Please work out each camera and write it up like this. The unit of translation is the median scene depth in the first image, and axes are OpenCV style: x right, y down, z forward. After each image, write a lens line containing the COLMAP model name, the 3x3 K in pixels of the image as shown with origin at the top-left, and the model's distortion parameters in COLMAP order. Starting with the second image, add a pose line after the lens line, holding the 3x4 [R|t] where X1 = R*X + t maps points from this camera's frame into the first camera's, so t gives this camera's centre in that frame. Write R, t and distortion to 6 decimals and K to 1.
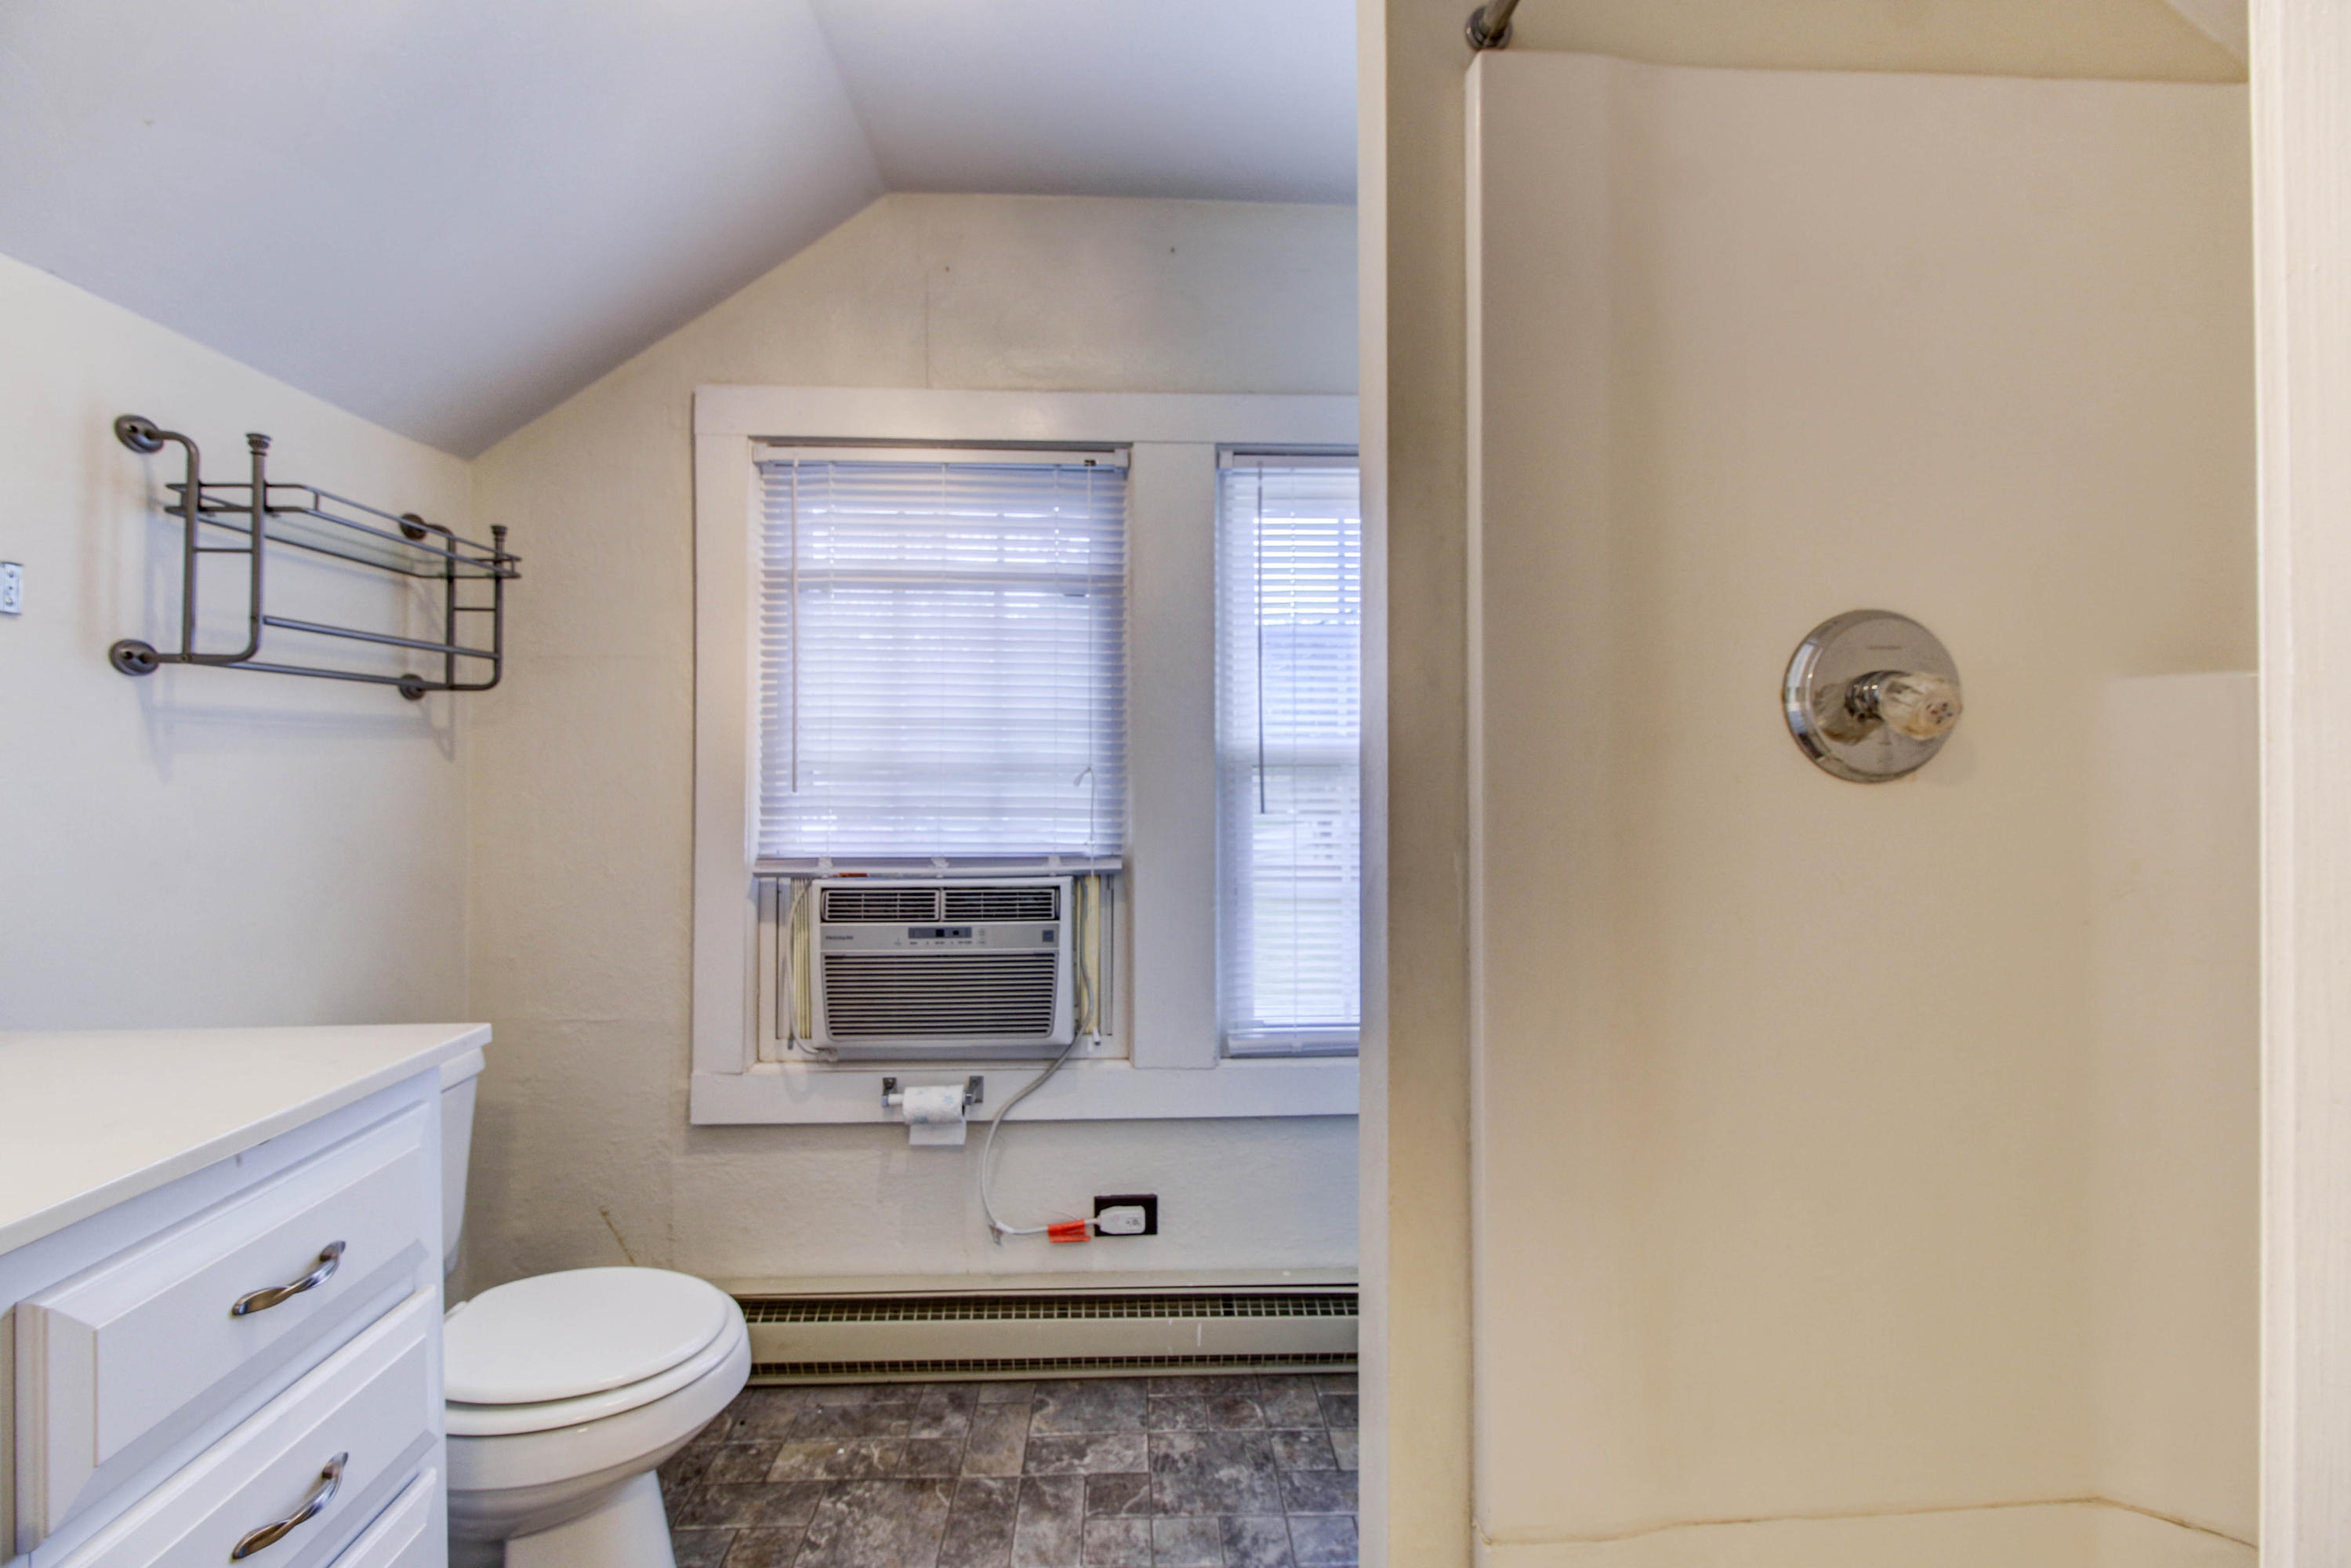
lens RADIAL K [[1079.9, 0, 1170.3], [0, 1079.9, 772.3], [0, 0, 1]] dist [-0.001238, -0.001088]
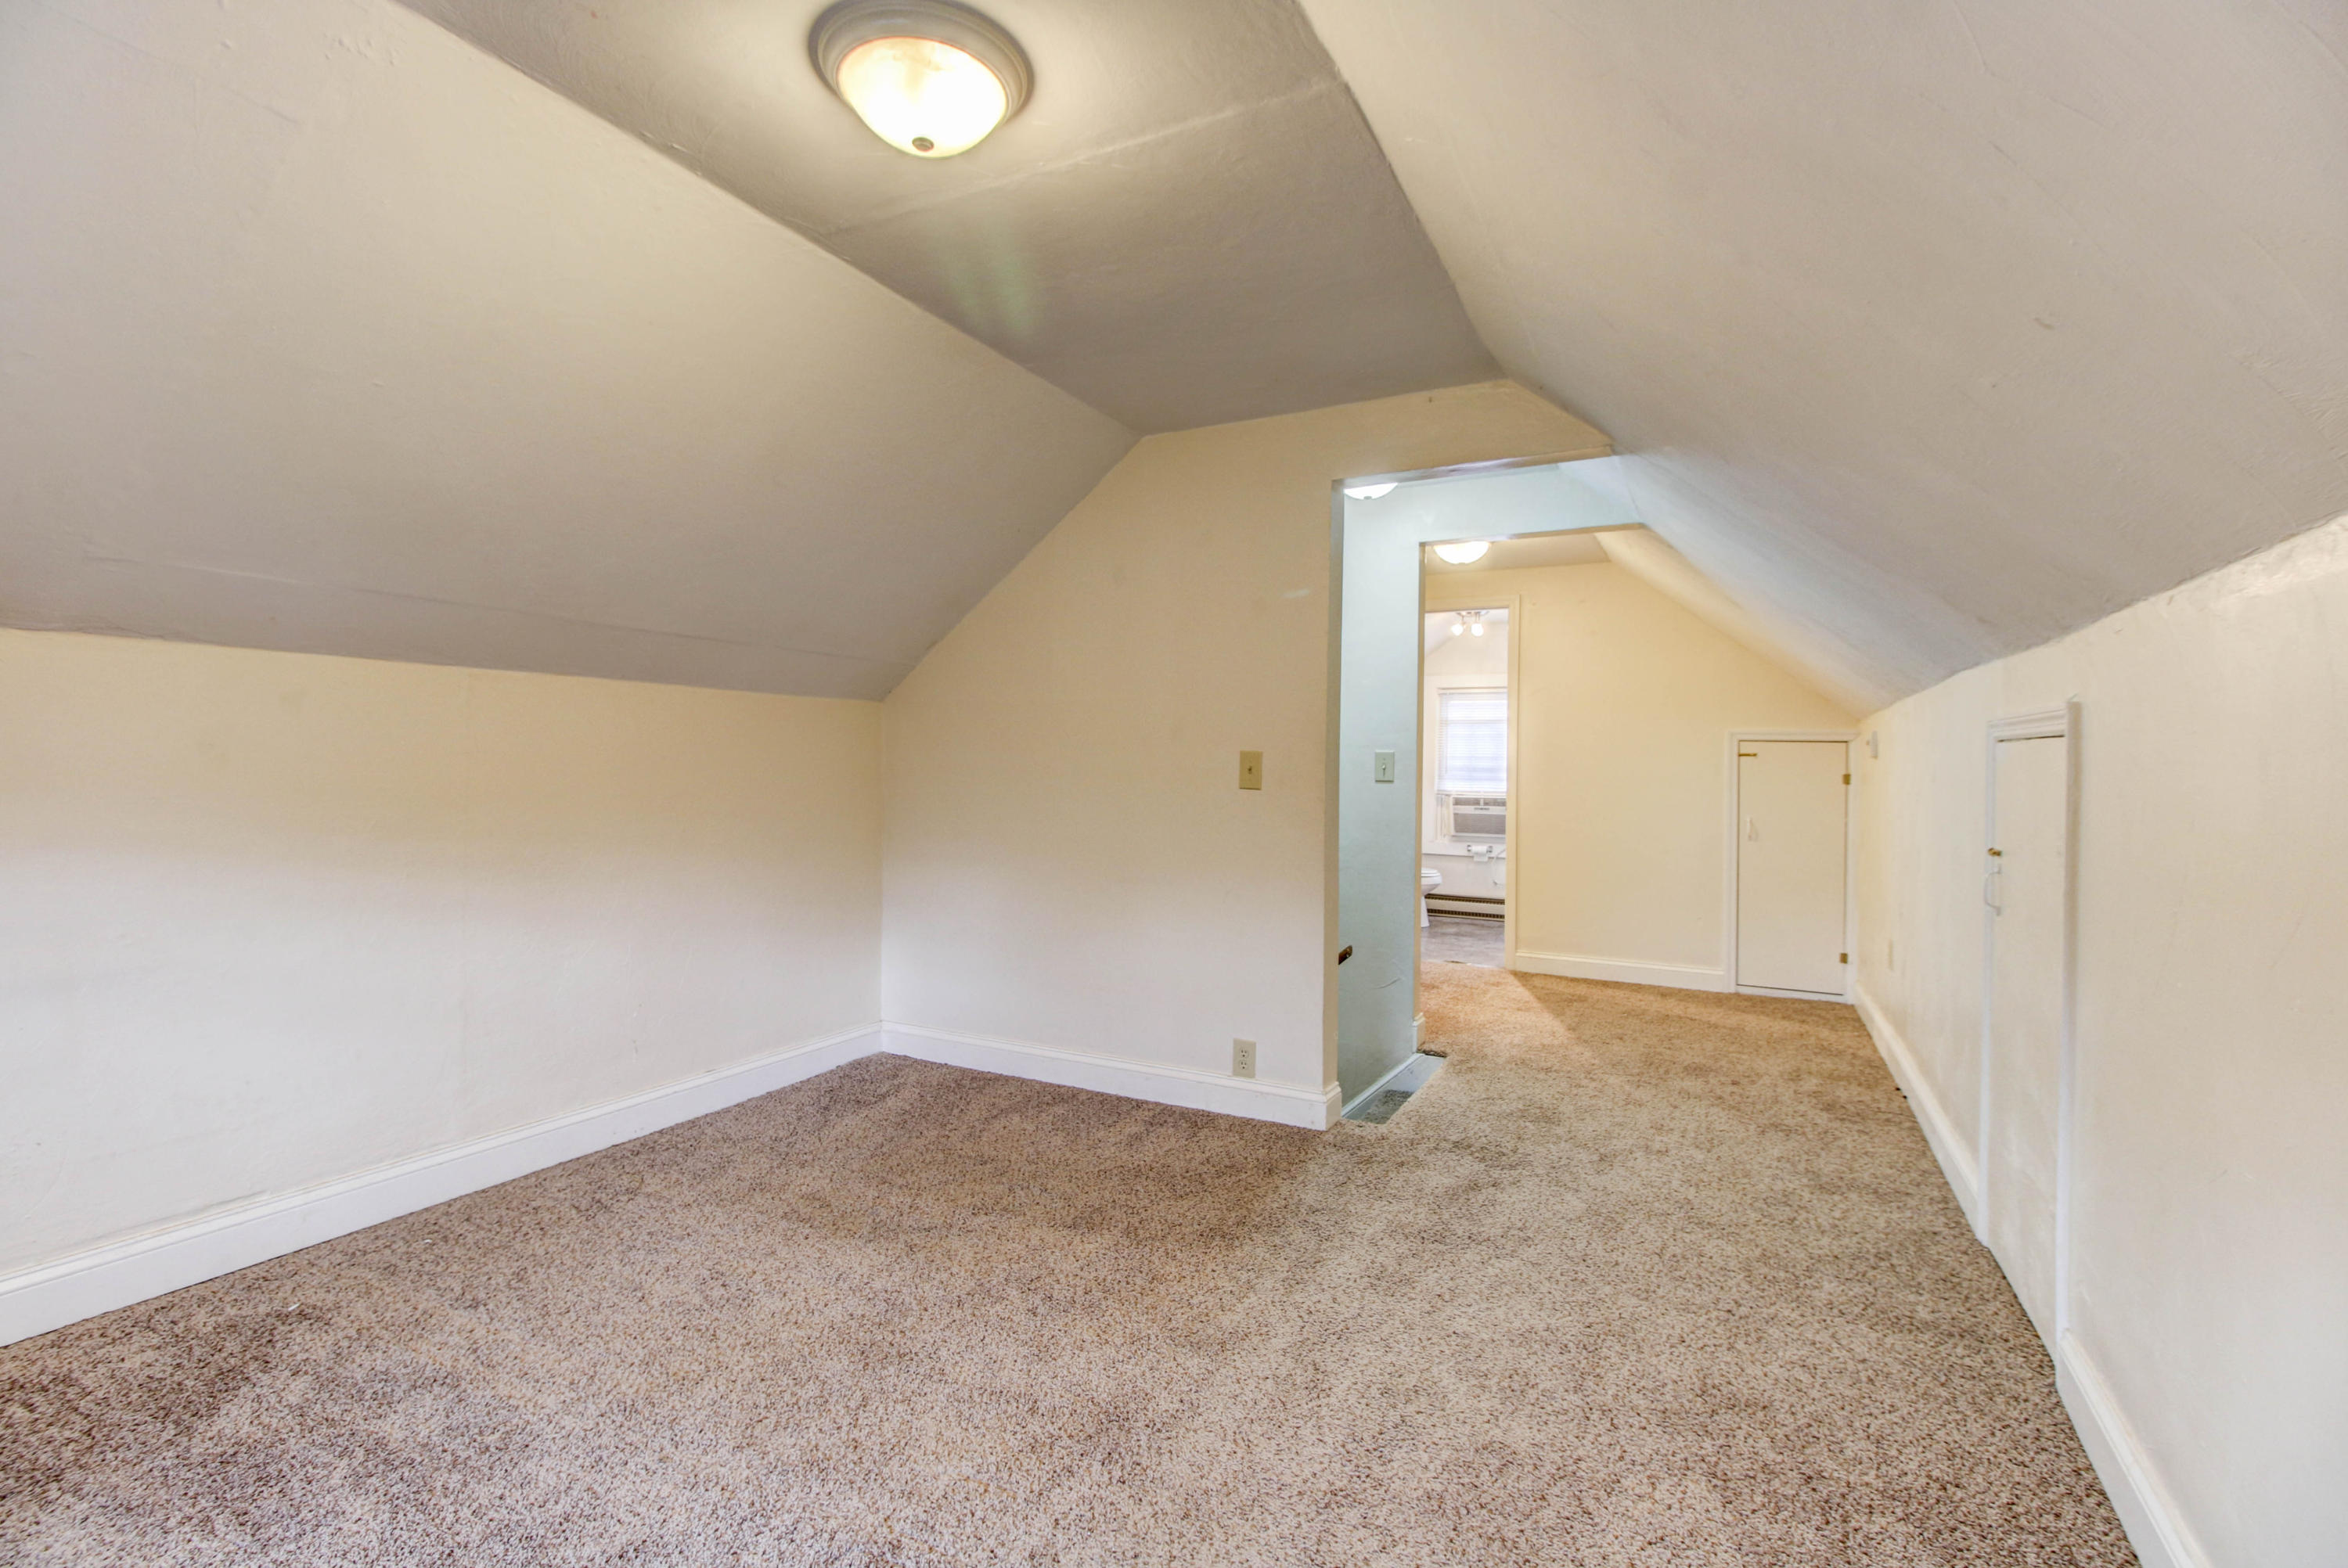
lens RADIAL K [[1078.3, 0, 1170.1], [0, 1078.3, 772.8], [0, 0, 1]] dist [-0.001238, -0.001088]
pose [[0.868054, 0.006392, -0.496429, 0.870950], [-0.003397, 0.999970, 0.006935, -0.014154], [0.496459, -0.004333, 0.868050, -3.455599]]
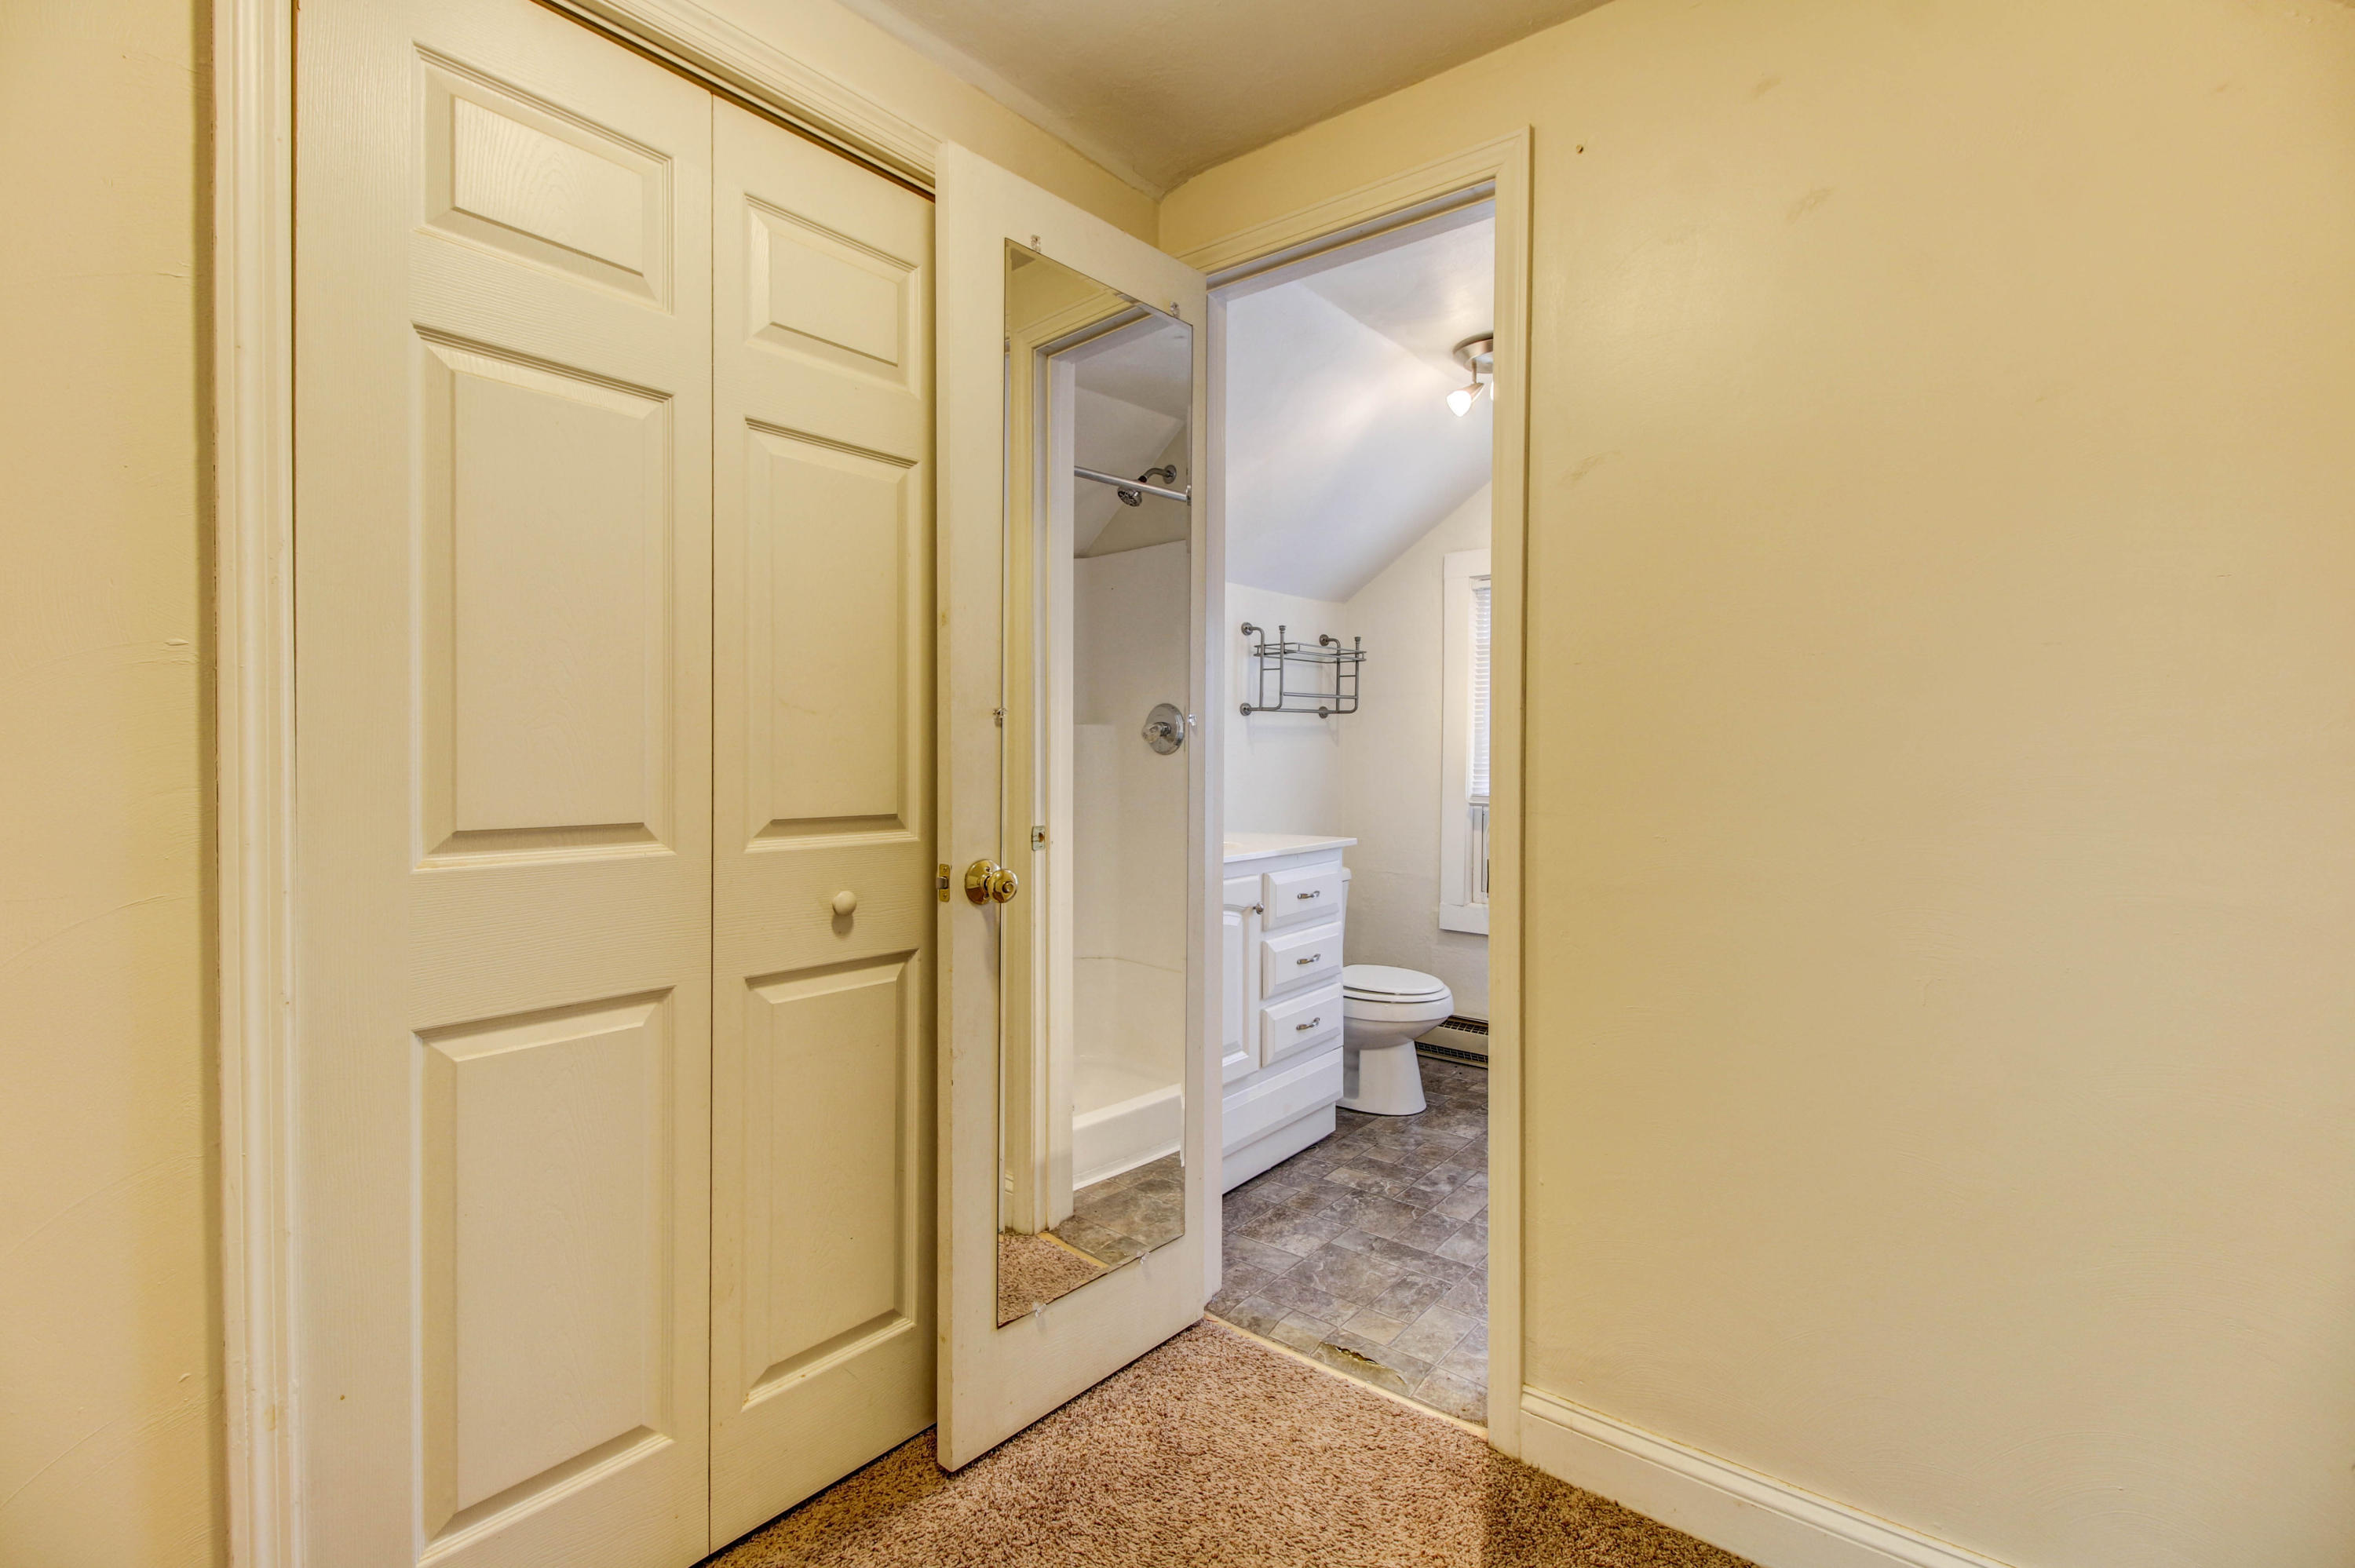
lens RADIAL K [[1081.5, 0, 1171.7], [0, 1081.5, 772.5], [0, 0, 1]] dist [-0.001238, -0.001088]
pose [[0.756787, 0.014535, -0.653500, 0.525391], [-0.003360, 0.999826, 0.018347, 0.004926], [0.653653, -0.011689, 0.756704, -0.901555]]
